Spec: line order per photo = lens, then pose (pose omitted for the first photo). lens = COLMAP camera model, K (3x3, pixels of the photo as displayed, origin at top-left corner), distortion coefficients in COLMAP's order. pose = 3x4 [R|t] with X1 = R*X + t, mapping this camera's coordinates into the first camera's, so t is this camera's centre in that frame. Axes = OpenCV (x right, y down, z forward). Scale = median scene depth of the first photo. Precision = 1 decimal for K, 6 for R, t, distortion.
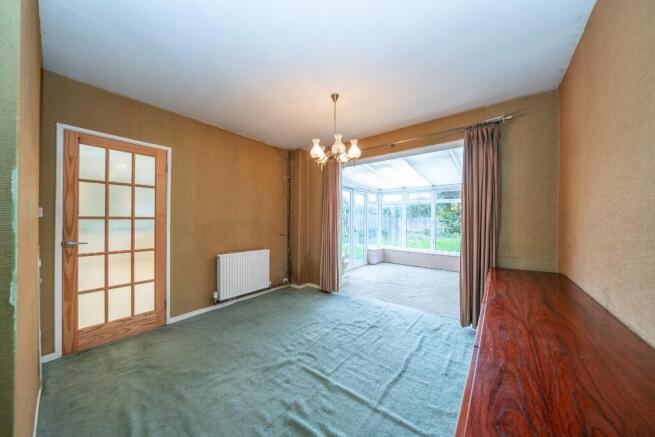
lens RADIAL K [[222.8, 0, 320.3], [0, 222.8, 219.9], [0, 0, 1]] dist [0.000887, 0.000063]
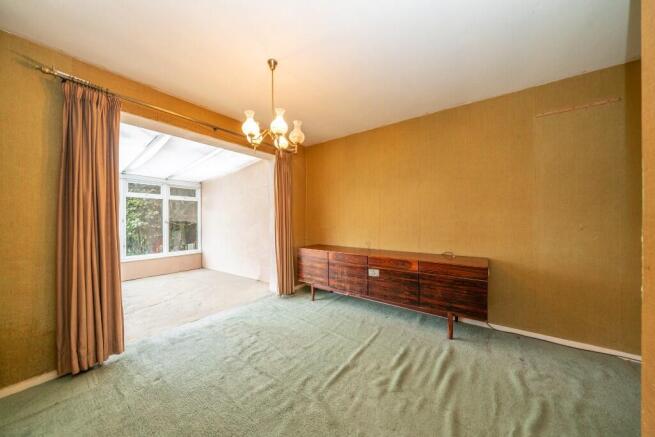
lens RADIAL K [[222.8, 0, 320.3], [0, 222.8, 219.9], [0, 0, 1]] dist [0.000887, 0.000063]
pose [[-0.029126, -0.013379, 0.999486, -0.744723], [0.003798, 0.999902, 0.013495, -0.008666], [-0.999569, 0.004189, -0.029072, 0.822454]]
